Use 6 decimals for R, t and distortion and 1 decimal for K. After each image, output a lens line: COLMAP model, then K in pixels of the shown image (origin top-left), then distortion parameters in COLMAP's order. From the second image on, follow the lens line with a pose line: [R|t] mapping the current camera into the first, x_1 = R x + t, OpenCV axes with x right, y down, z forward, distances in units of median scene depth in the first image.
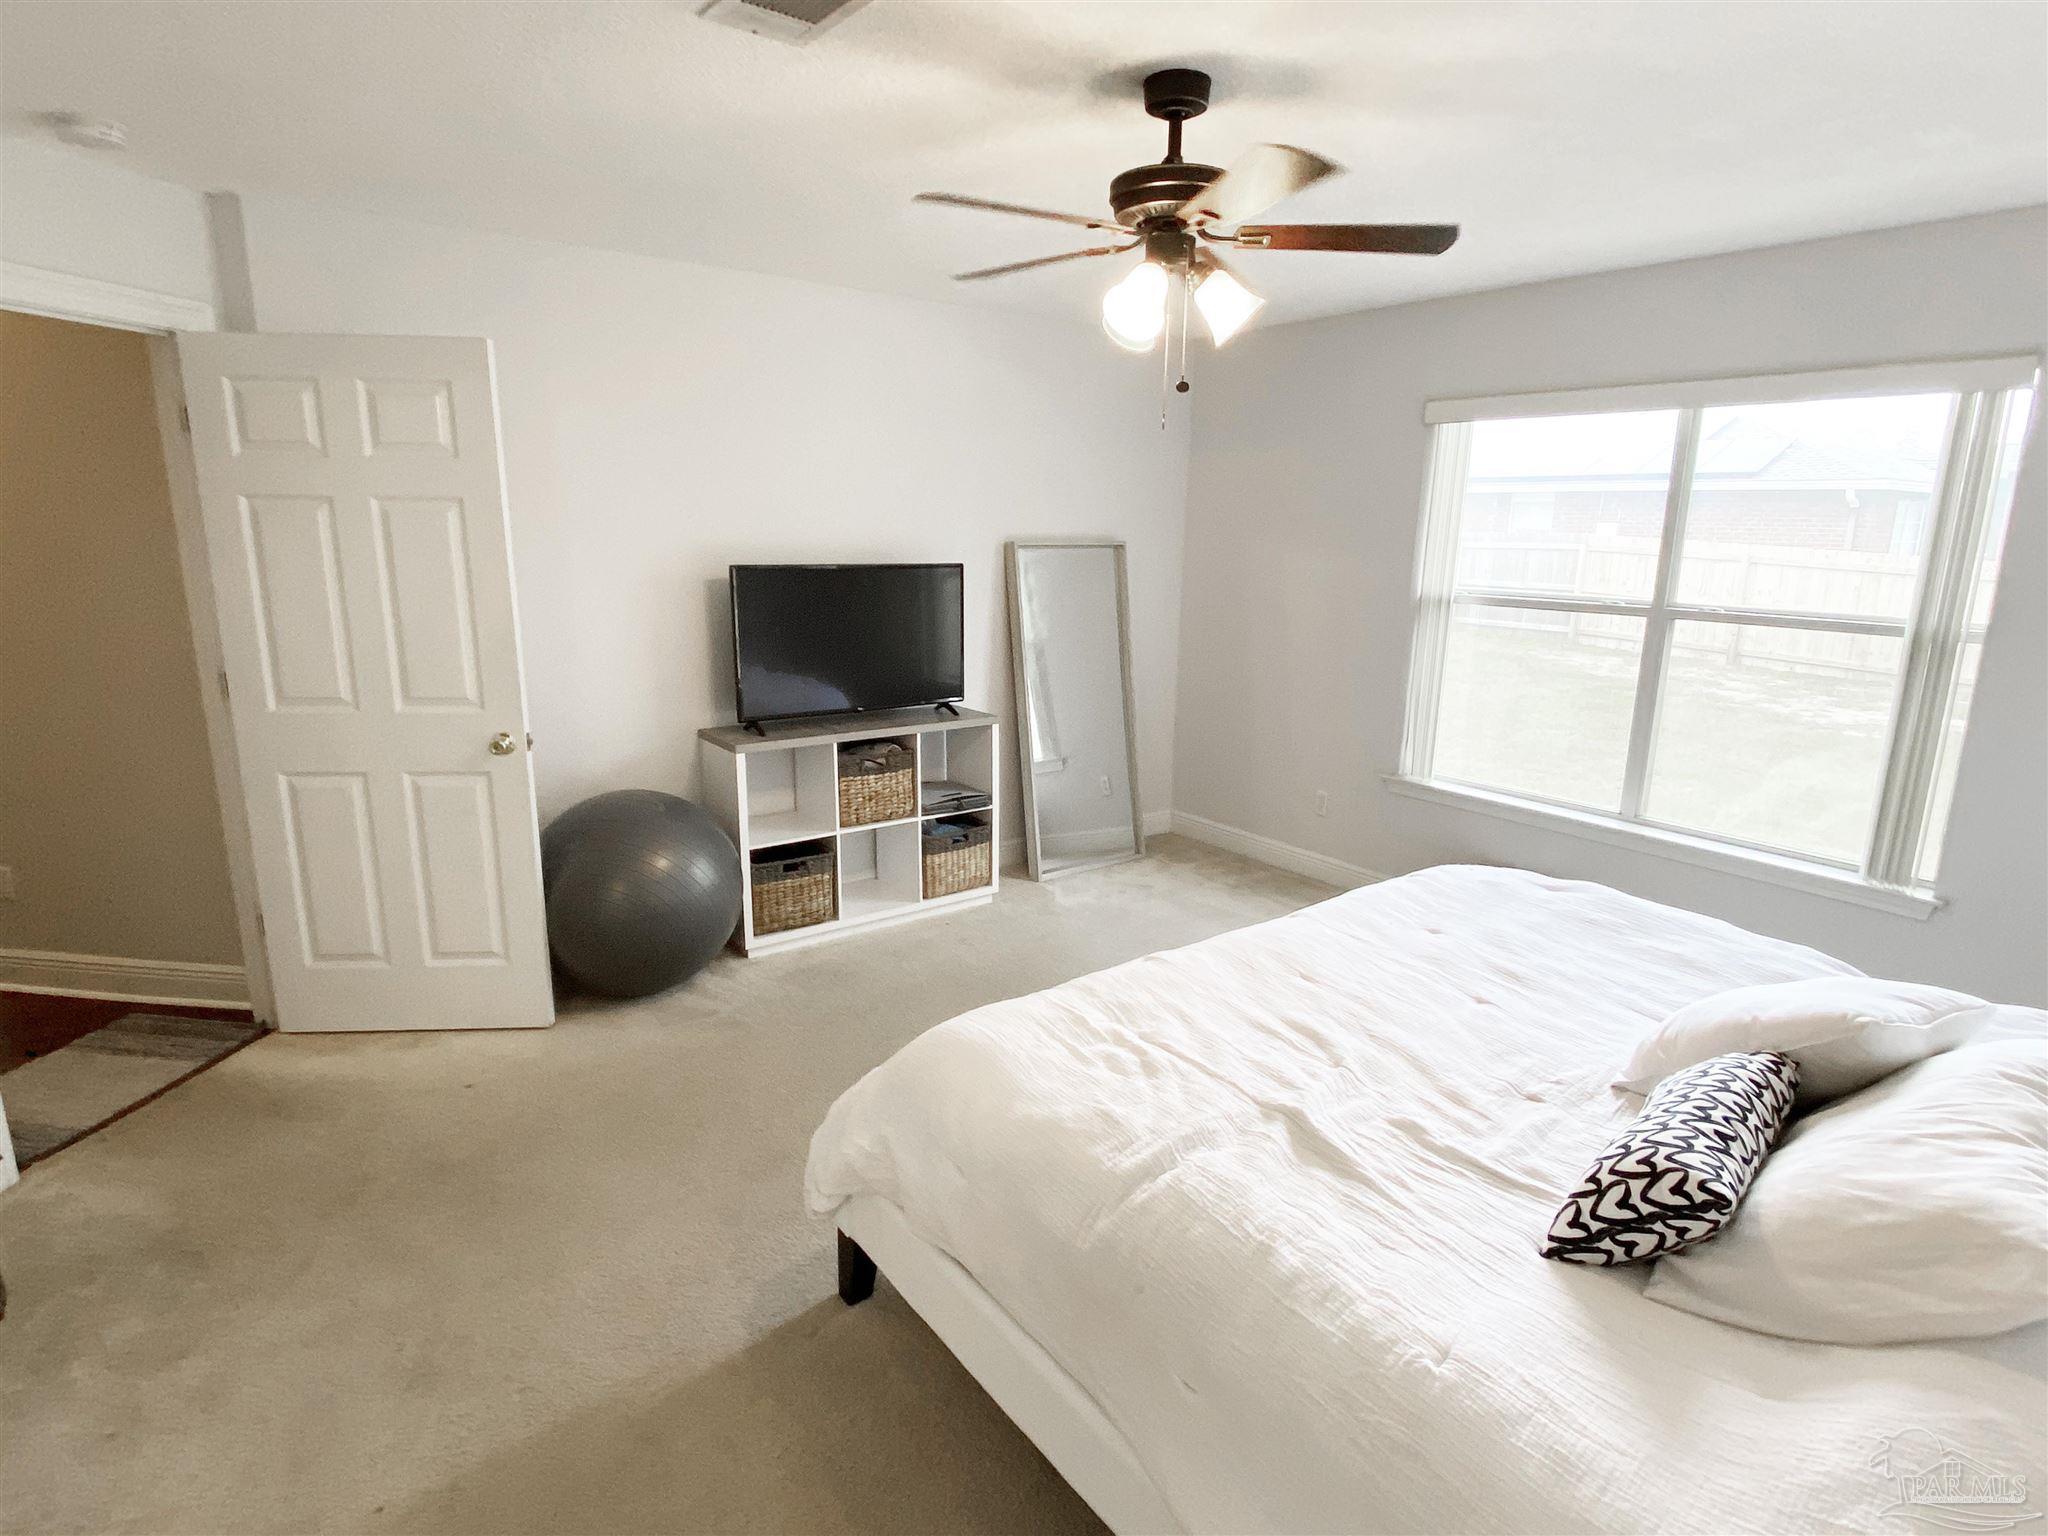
lens RADIAL K [[1116.9, 0, 1025.7], [0, 1116.9, 767.9], [0, 0, 1]] dist [0.065813, -0.064833]
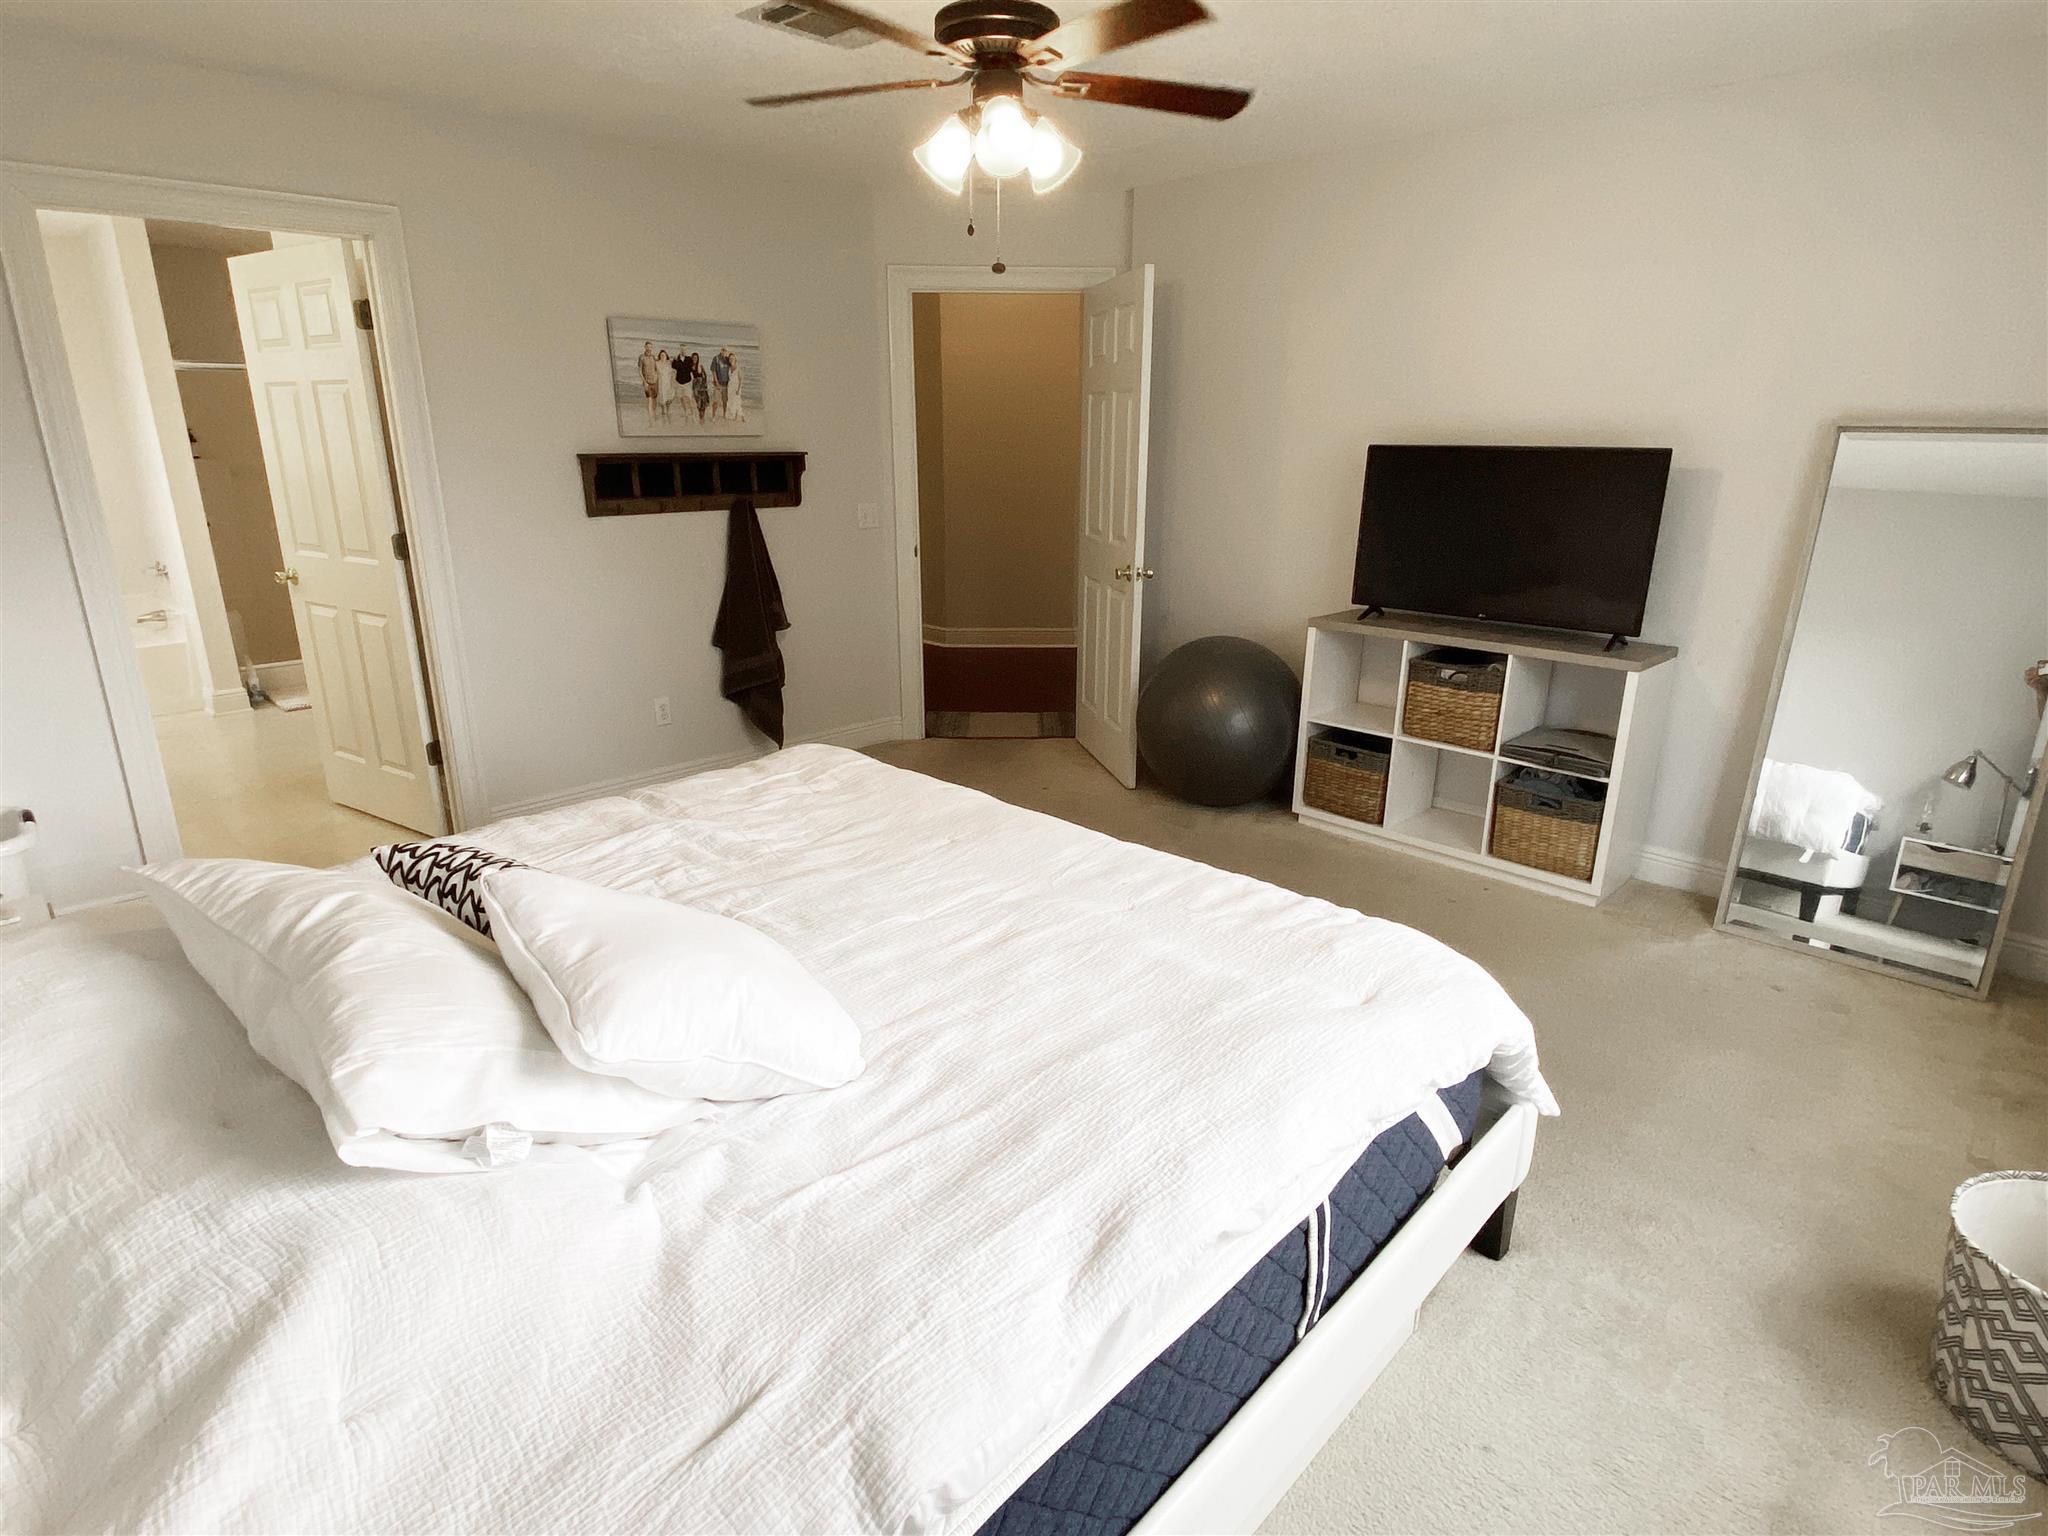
lens RADIAL K [[1116.9, 0, 1025.7], [0, 1116.9, 767.9], [0, 0, 1]] dist [0.065813, -0.064833]
pose [[0.134119, 0.272851, -0.952662, 0.703561], [-0.224009, 0.944811, 0.239065, -0.074300], [0.965314, 0.181342, 0.187838, 0.527846]]
